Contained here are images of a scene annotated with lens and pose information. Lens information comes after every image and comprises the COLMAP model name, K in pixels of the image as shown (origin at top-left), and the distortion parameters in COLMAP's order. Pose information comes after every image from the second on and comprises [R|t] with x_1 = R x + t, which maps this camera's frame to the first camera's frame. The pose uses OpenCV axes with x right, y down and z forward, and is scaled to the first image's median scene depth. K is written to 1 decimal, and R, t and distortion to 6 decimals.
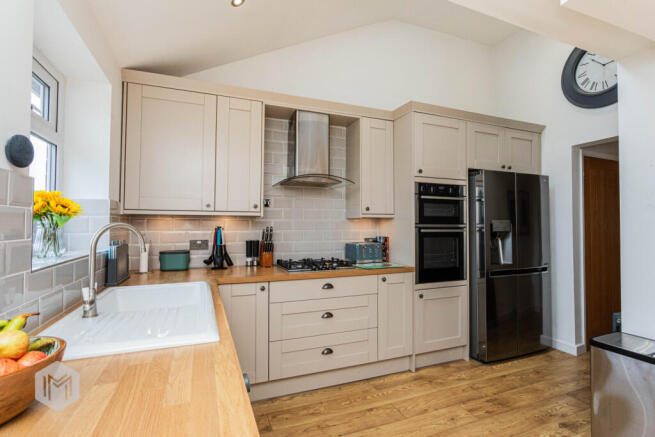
lens RADIAL K [[313.8, 0, 327.0], [0, 313.8, 218.5], [0, 0, 1]] dist [-0.001528, -0.000145]
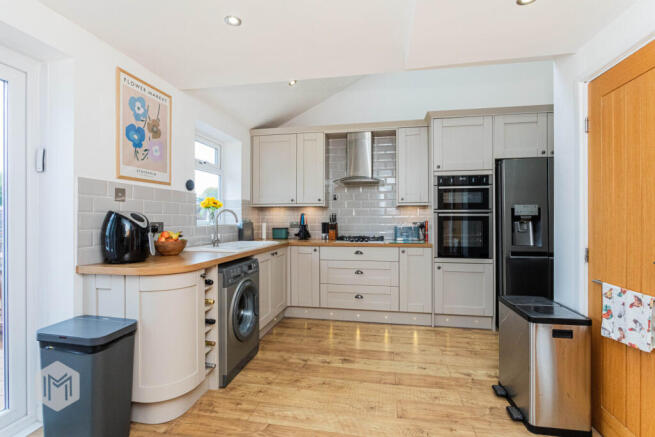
lens RADIAL K [[313.8, 0, 328.2], [0, 313.8, 217.6], [0, 0, 1]] dist [-0.001528, -0.000145]
pose [[0.843690, -0.003849, -0.536817, 0.593014], [0.015194, 0.999745, 0.016712, 0.022156], [0.536616, -0.022256, 0.843533, -0.276976]]
